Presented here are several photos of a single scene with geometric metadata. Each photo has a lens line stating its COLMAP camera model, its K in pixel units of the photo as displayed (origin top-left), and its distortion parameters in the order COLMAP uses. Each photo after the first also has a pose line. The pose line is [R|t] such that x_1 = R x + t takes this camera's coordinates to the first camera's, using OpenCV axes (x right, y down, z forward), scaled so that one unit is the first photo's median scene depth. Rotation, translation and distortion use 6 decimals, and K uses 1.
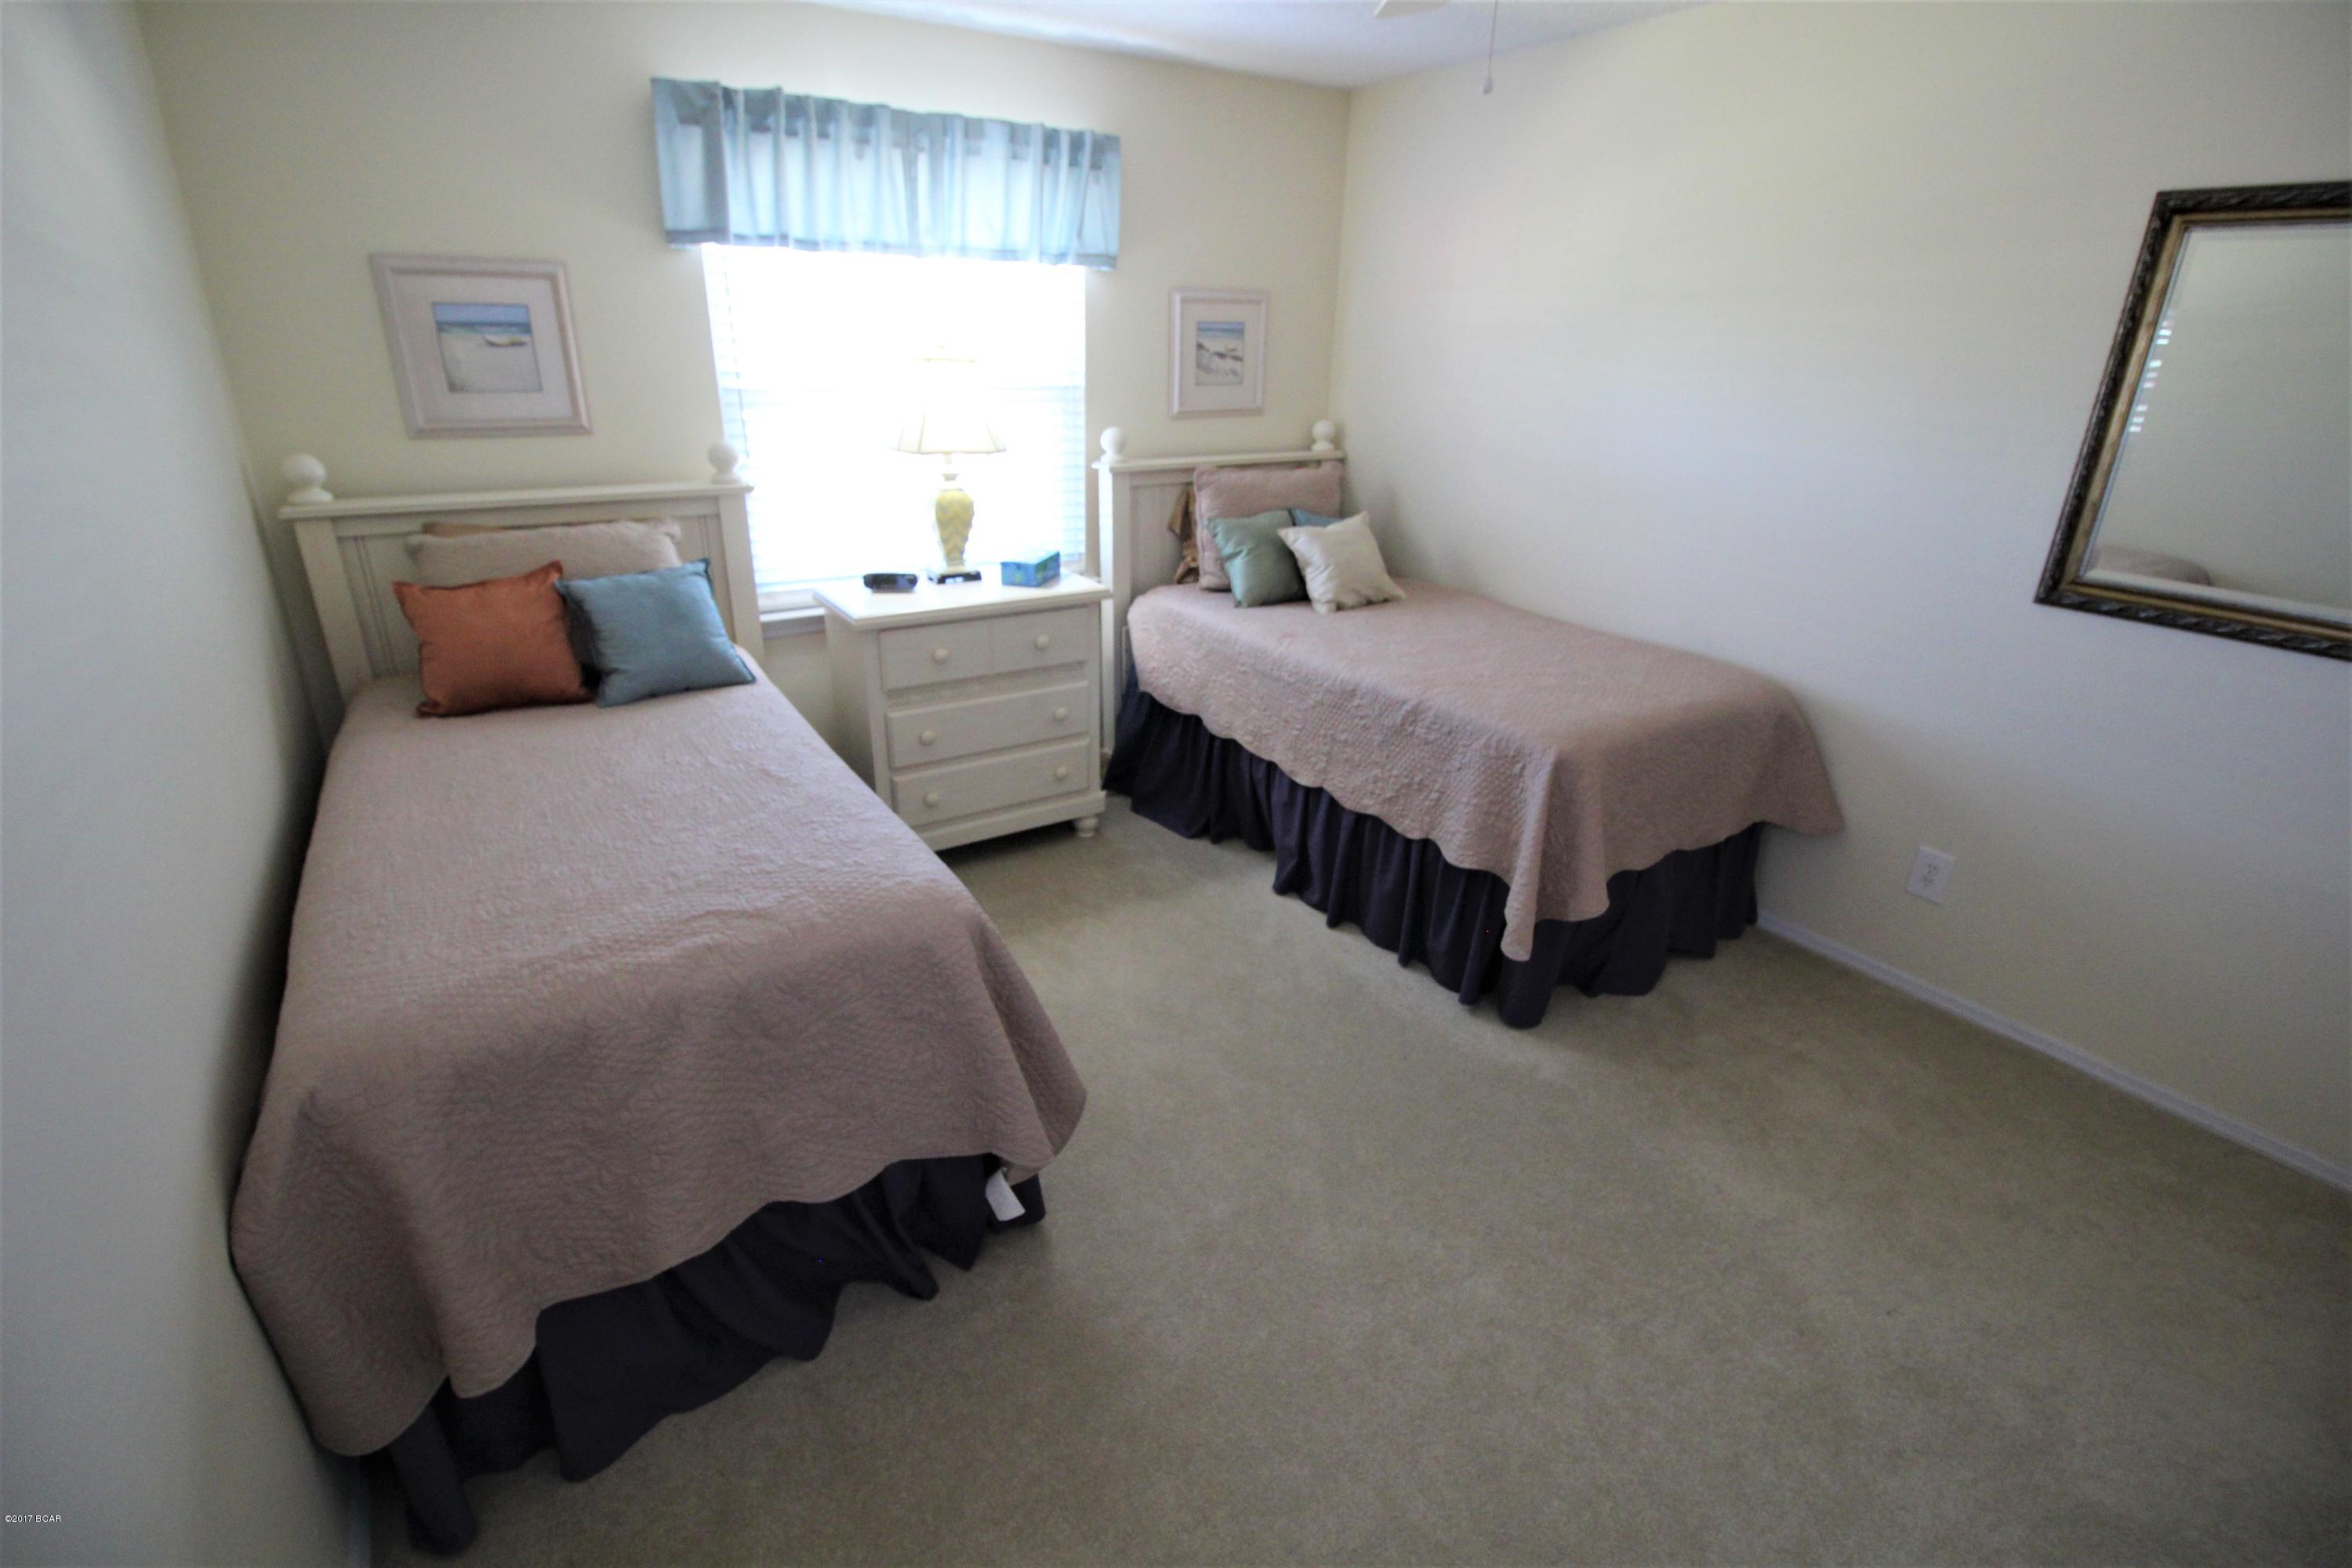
lens RADIAL K [[1094.1, 0, 1162.0], [0, 1094.1, 781.6], [0, 0, 1]] dist [-0.020023, -0.002651]
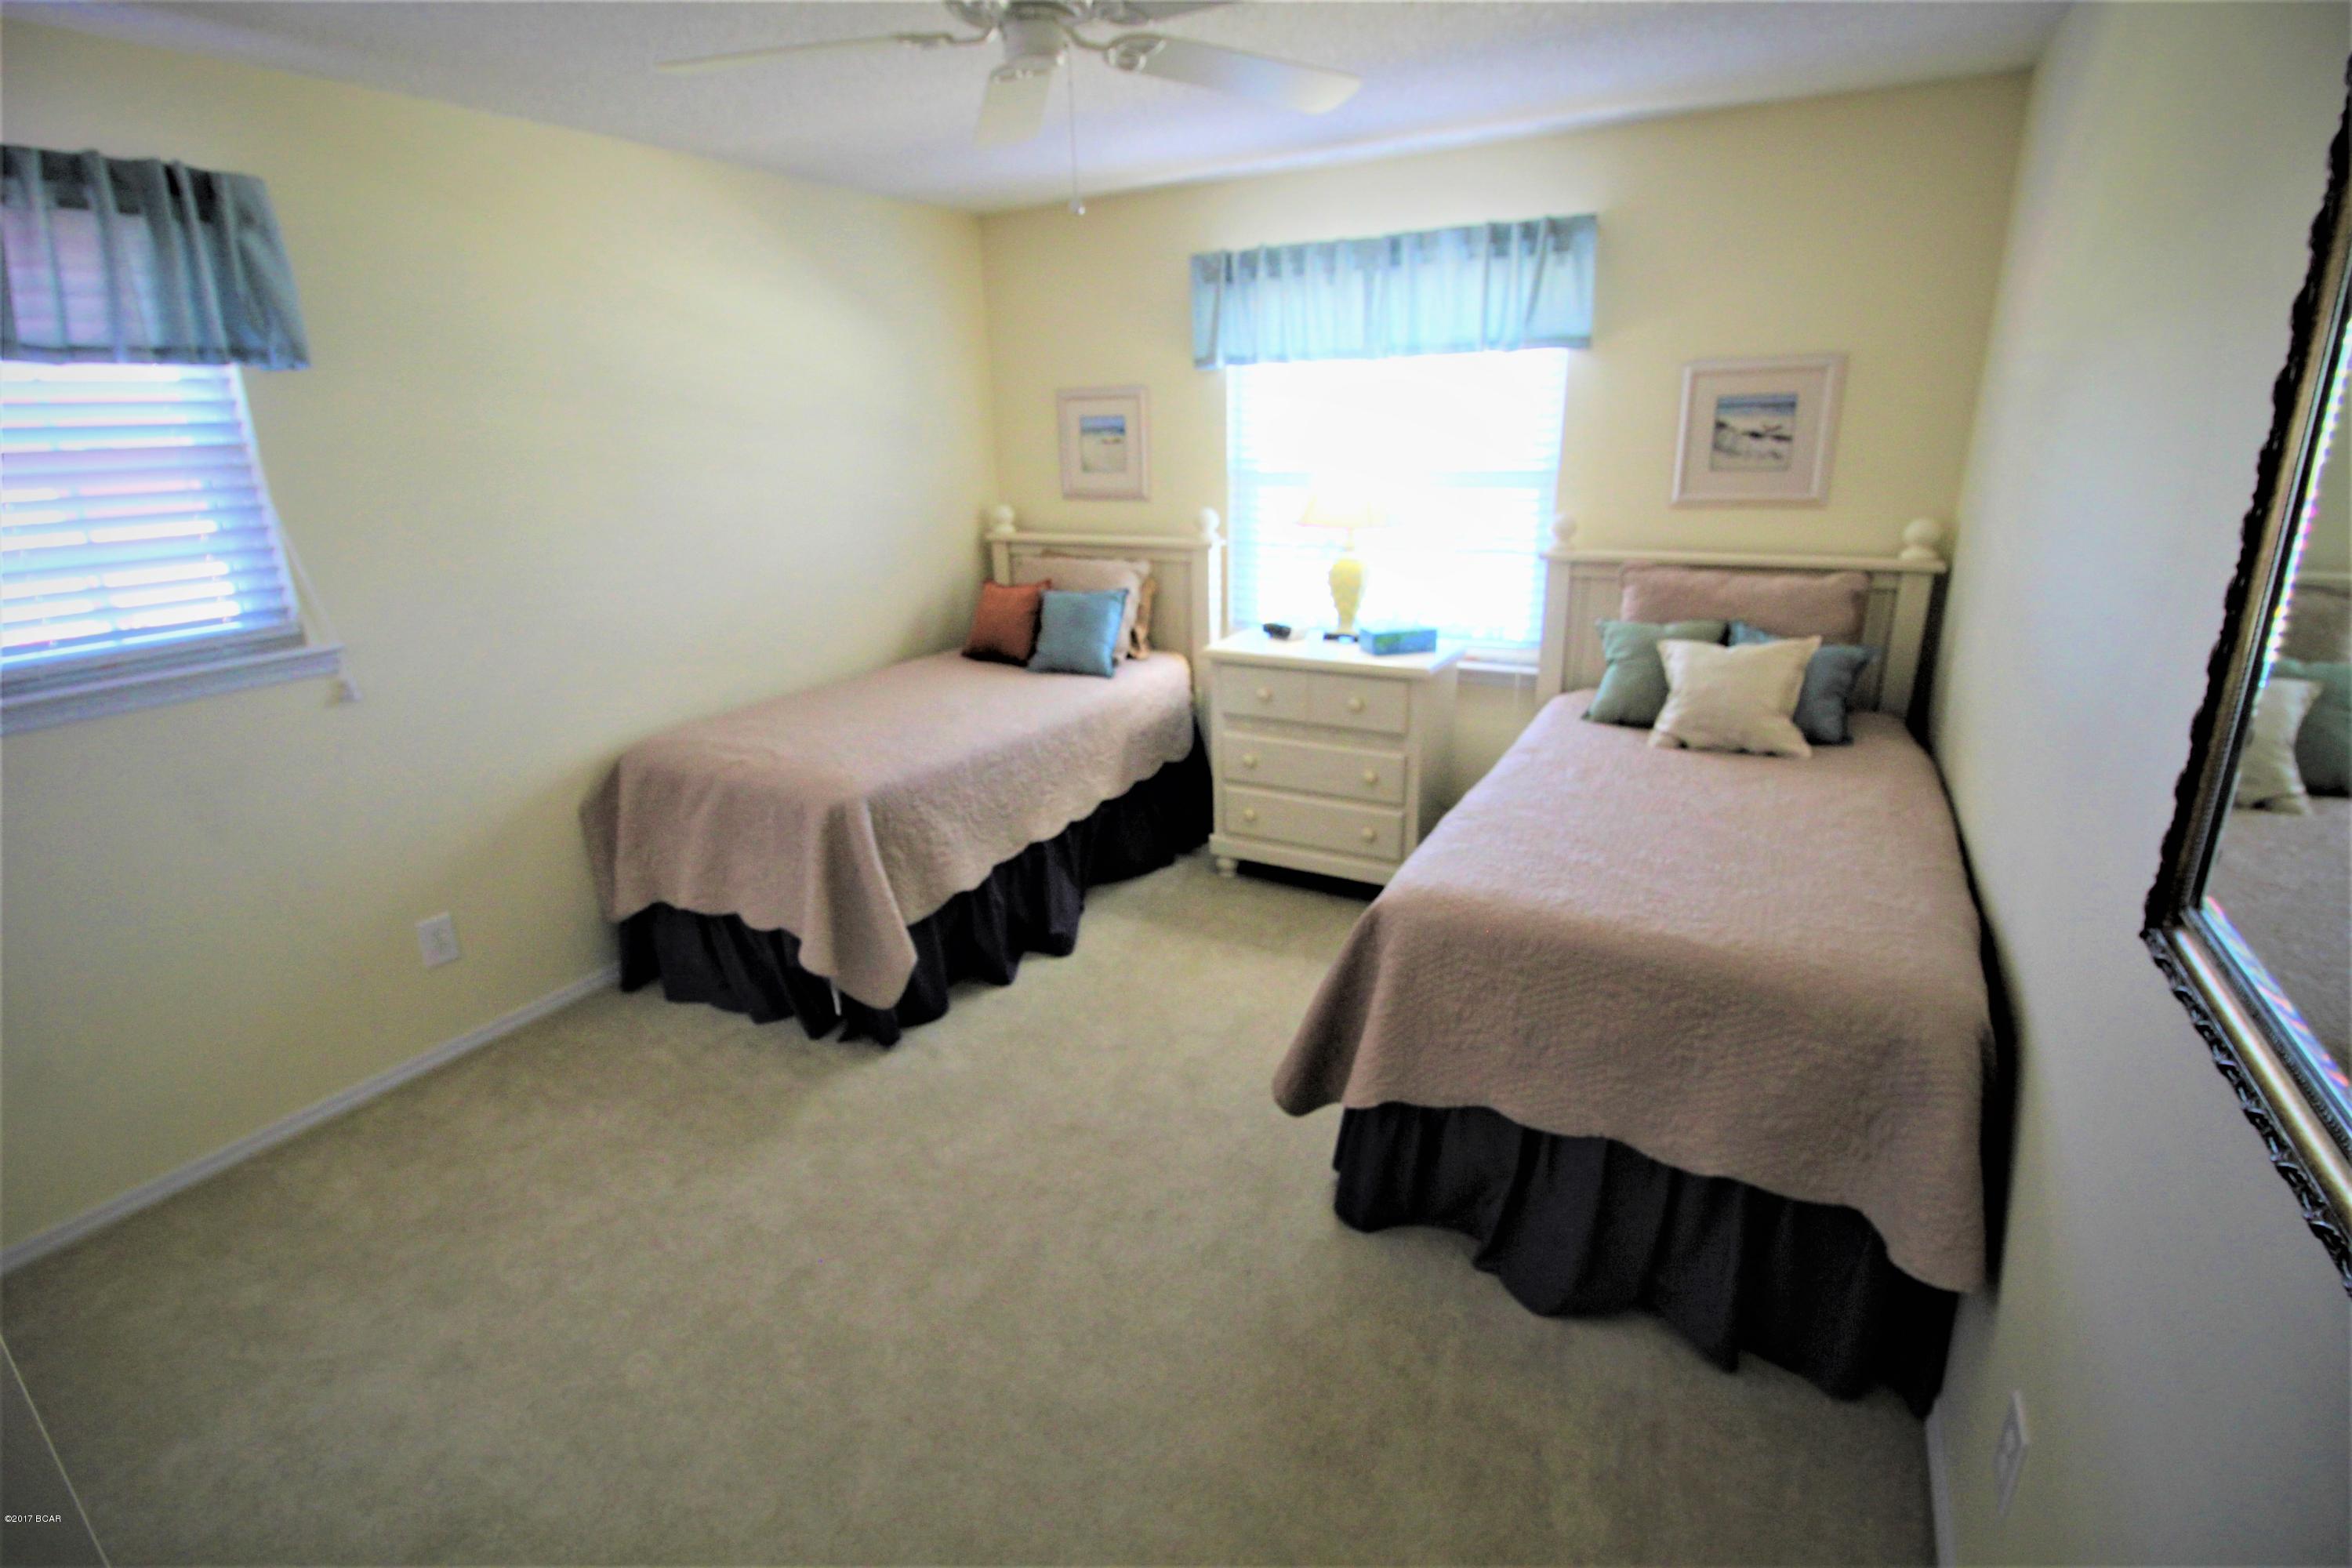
lens RADIAL K [[1094.1, 0, 1156.1], [0, 1094.1, 780.2], [0, 0, 1]] dist [-0.020023, -0.002651]
pose [[0.452388, 0.243374, -0.857971, 0.738434], [-0.303463, 0.946644, 0.108518, -0.115008], [0.838603, 0.211270, 0.502105, 0.317676]]
